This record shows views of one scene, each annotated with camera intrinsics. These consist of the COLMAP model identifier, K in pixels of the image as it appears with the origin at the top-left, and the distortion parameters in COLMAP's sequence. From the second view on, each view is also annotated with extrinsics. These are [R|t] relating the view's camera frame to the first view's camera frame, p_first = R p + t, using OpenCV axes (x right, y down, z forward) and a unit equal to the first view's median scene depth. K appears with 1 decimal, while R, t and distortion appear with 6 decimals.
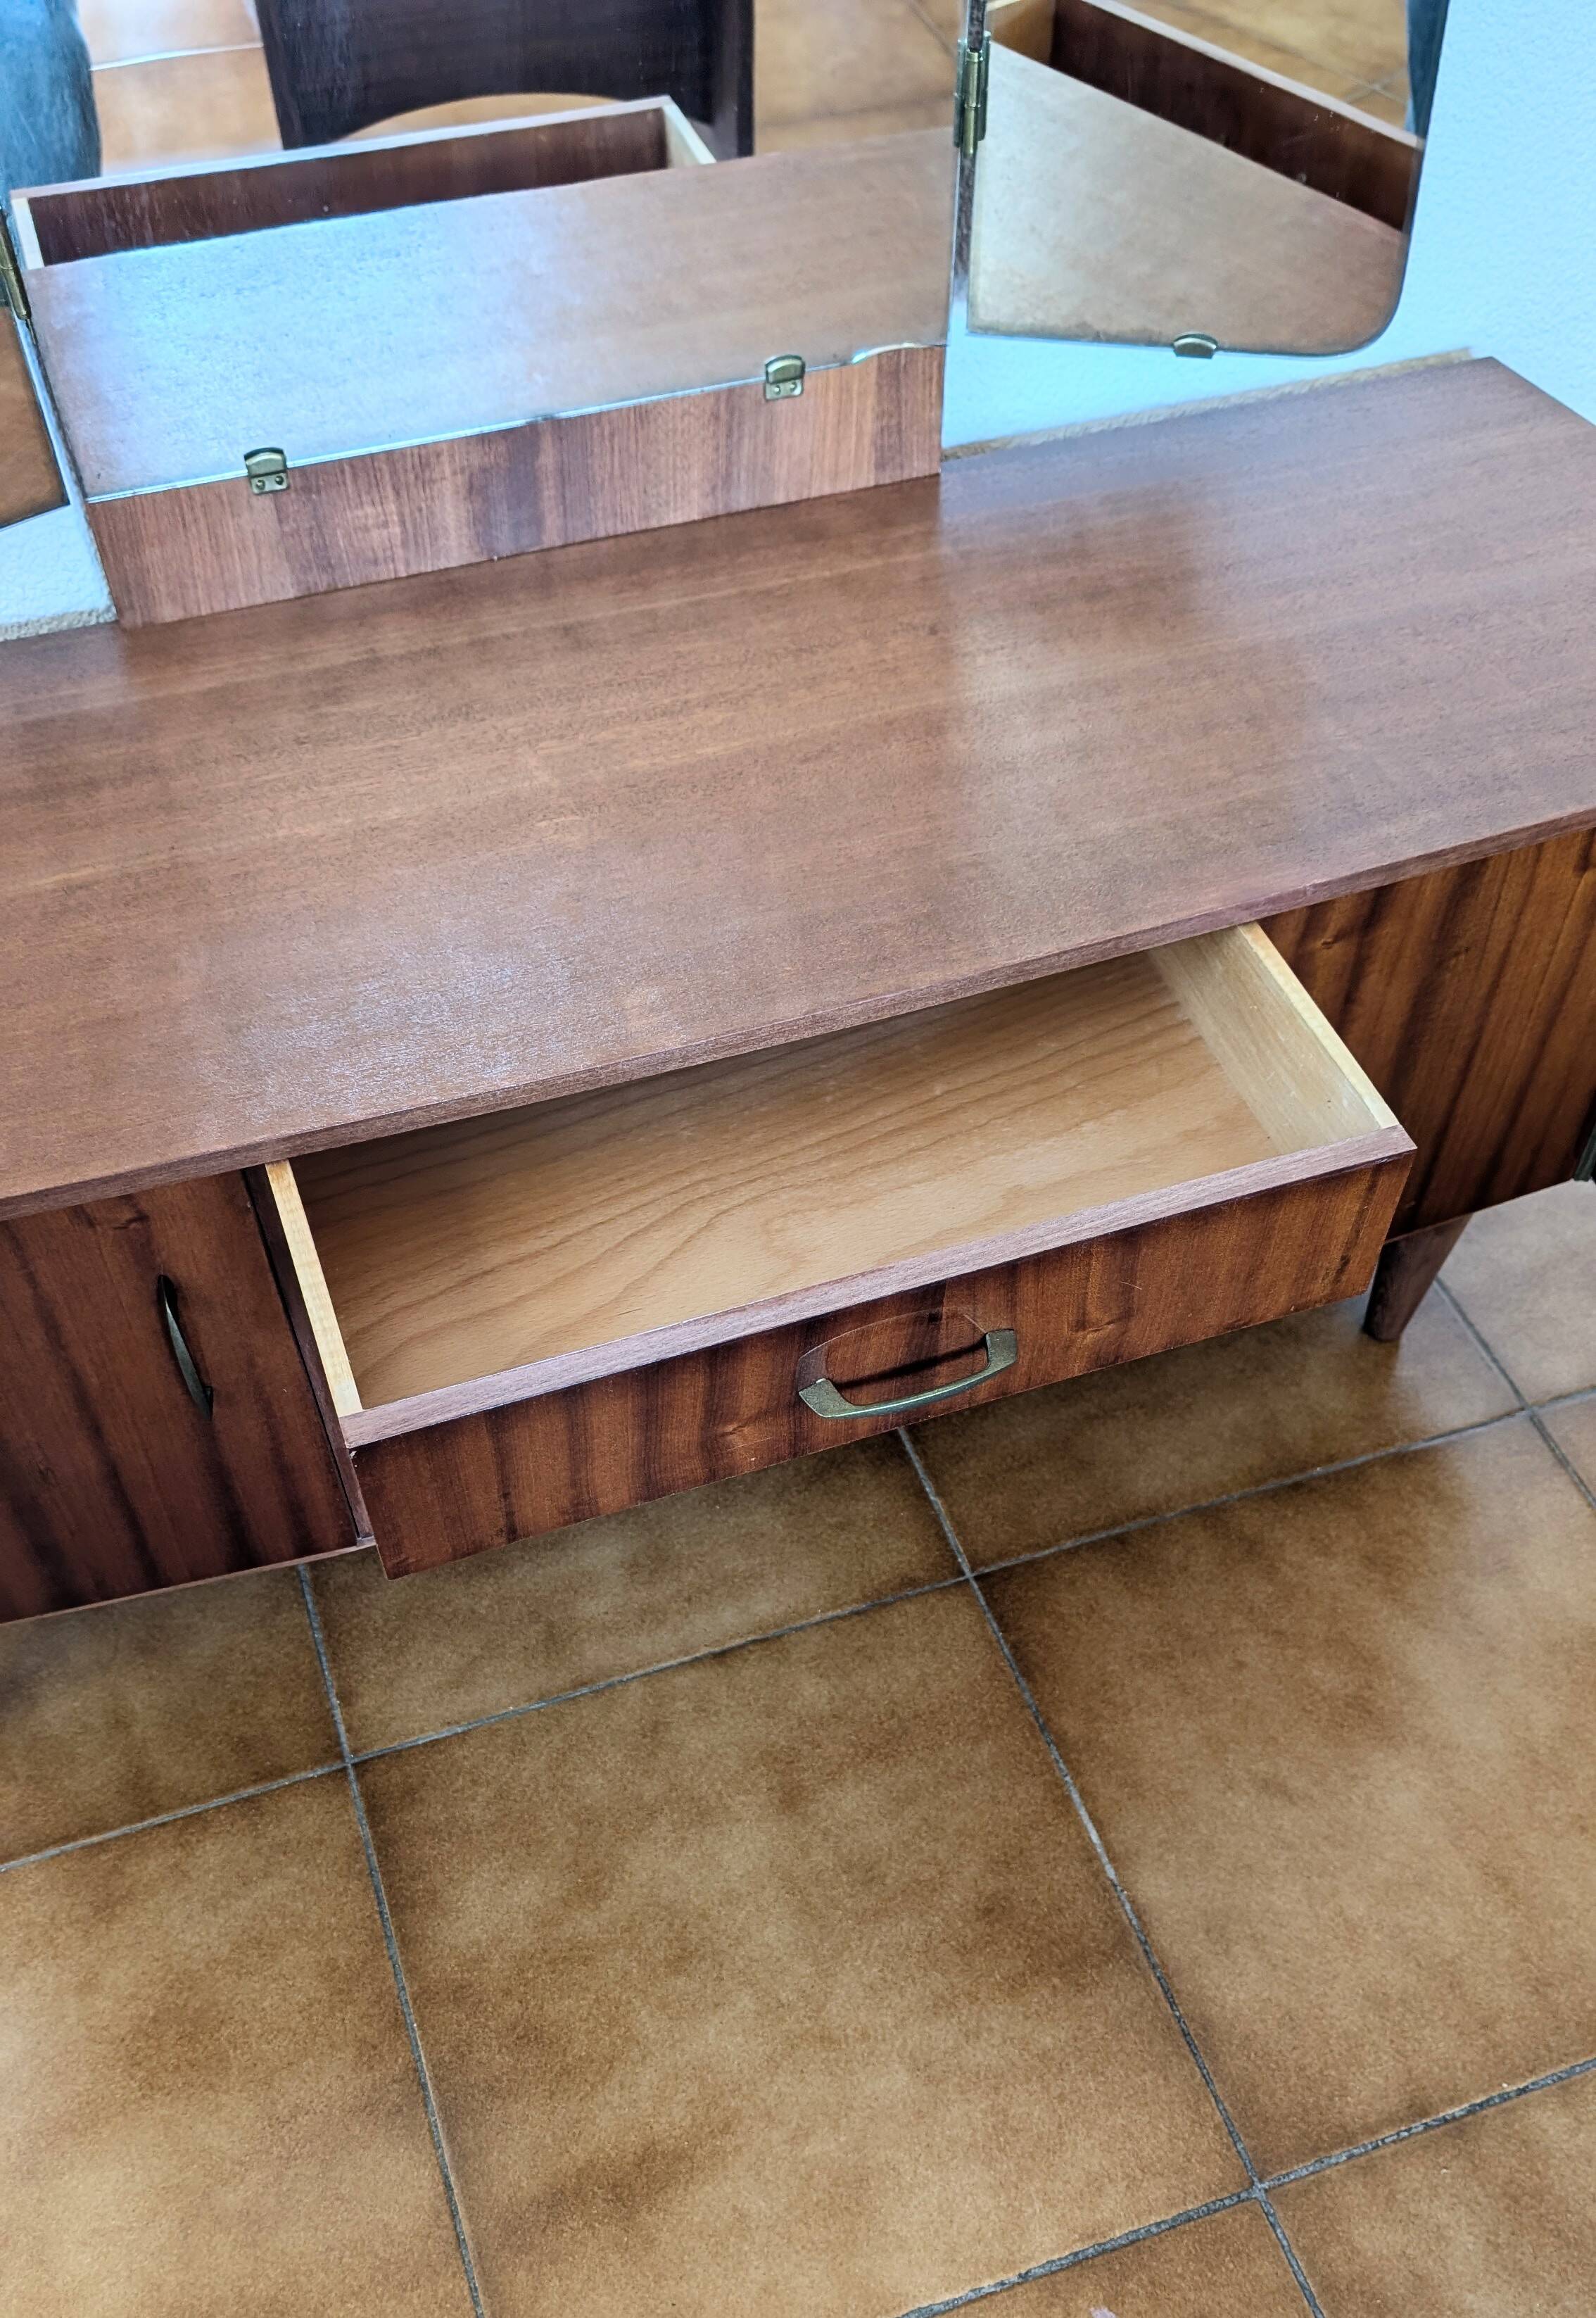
lens RADIAL K [[2077.0, 0, 789.3], [0, 2077.0, 1429.4], [0, 0, 1]] dist [0.008175, -0.042791]
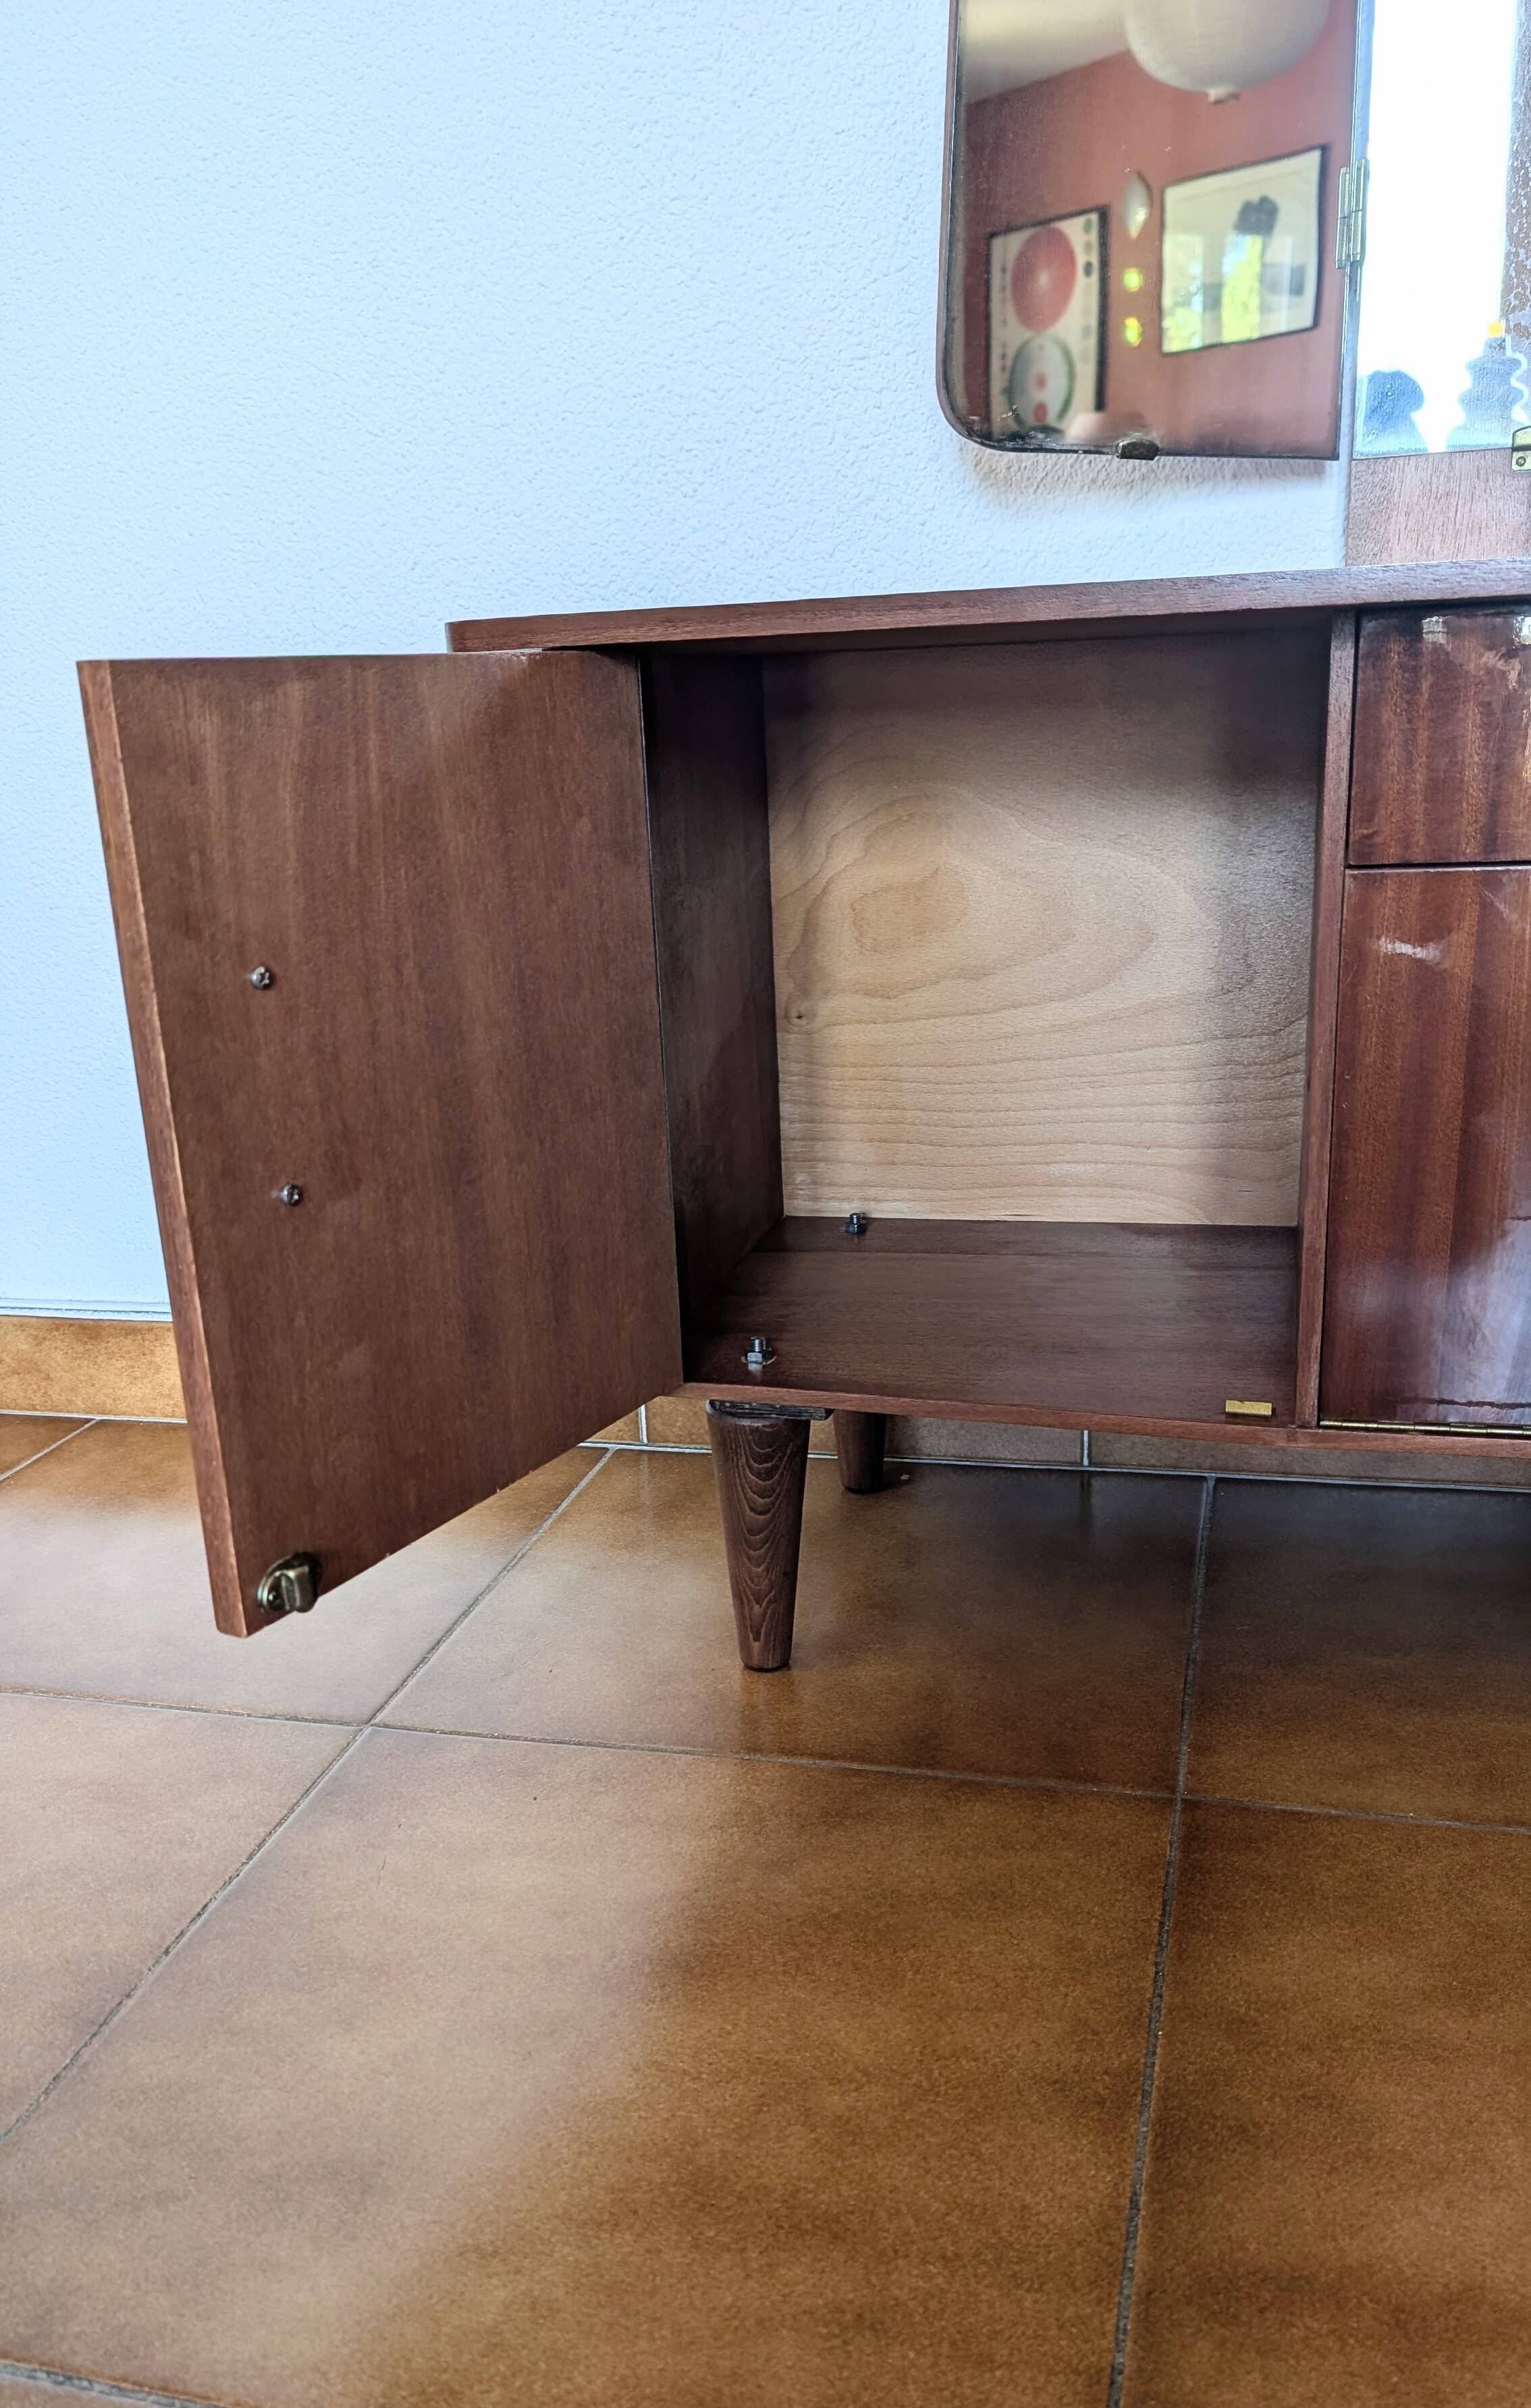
lens RADIAL K [[1993.3, 0, 743.3], [0, 1993.3, 1366.2], [0, 0, 1]] dist [0.028072, -0.022656]
pose [[0.832099, 0.150161, -0.533912, 0.023336], [-0.419784, 0.799661, -0.429329, 0.426501], [0.362481, 0.581372, 0.728433, 0.323191]]
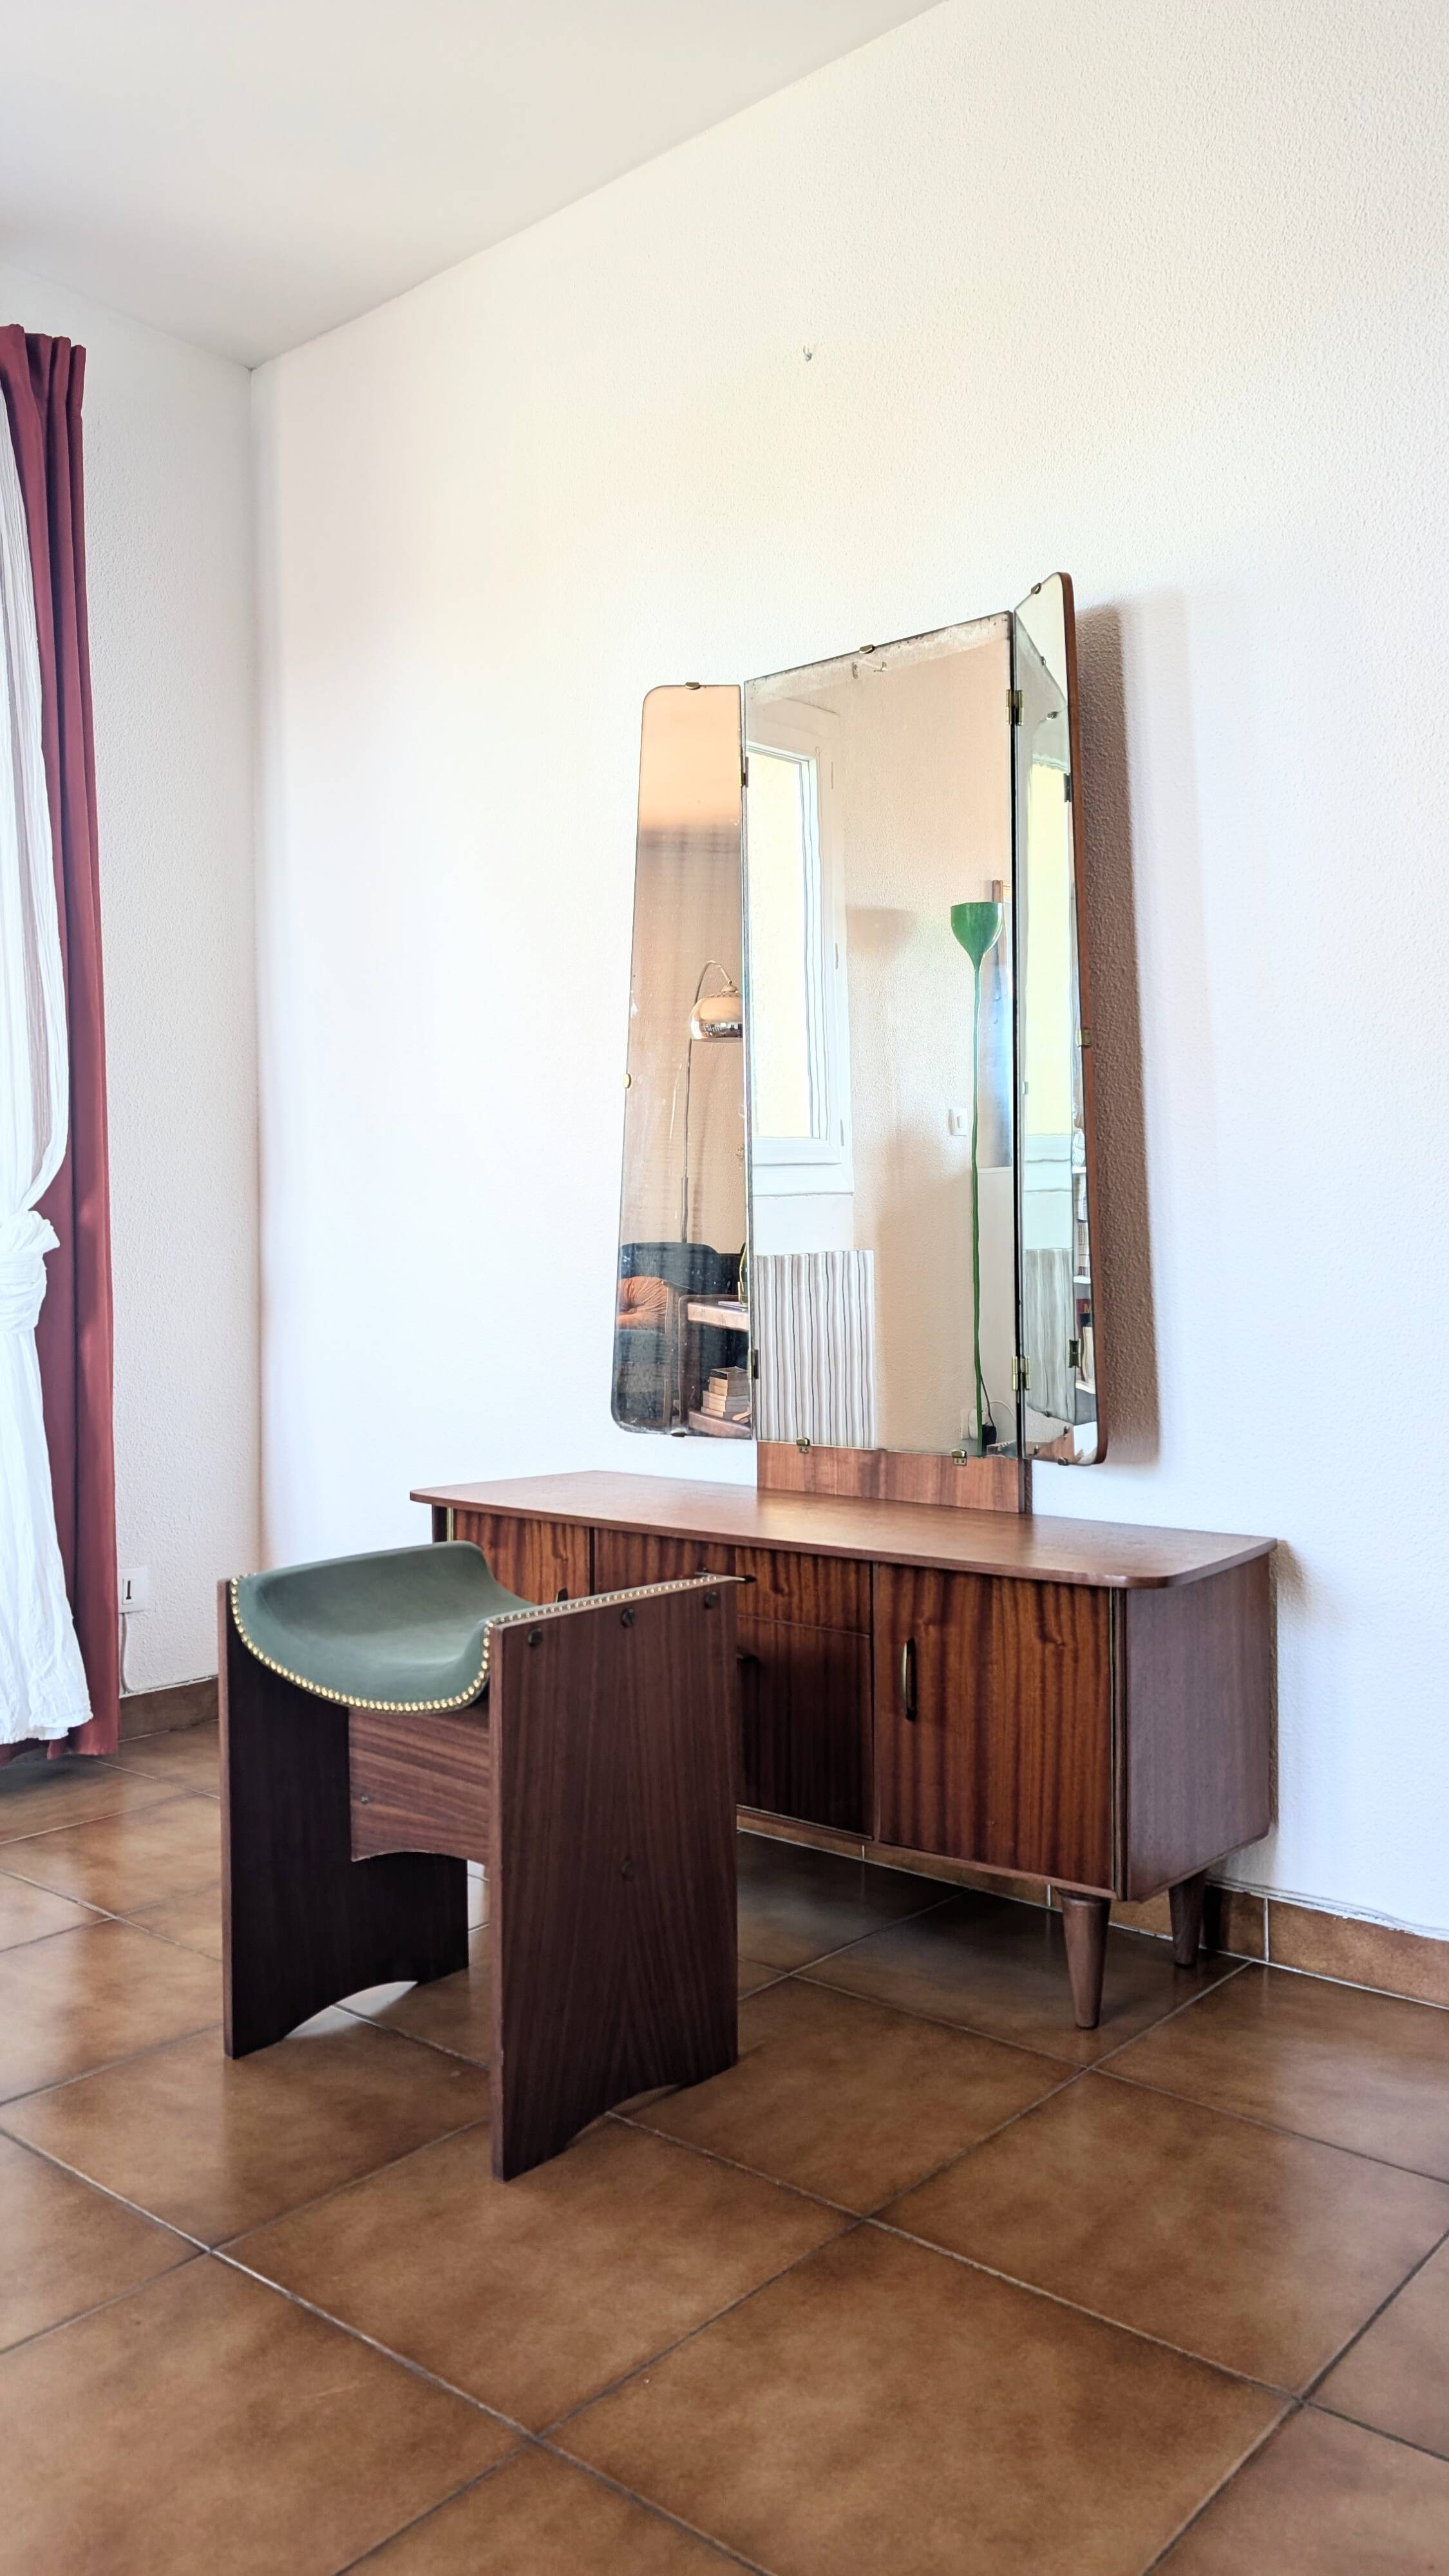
lens RADIAL K [[1888.2, 0, 717.3], [0, 1888.2, 1266.4], [0, 0, 1]] dist [0.024689, -0.029410]
pose [[0.509306, 0.010000, -0.860528, 1.656290], [-0.688320, 0.604922, -0.400355, 0.450803], [0.516549, 0.796222, 0.314973, -0.090105]]
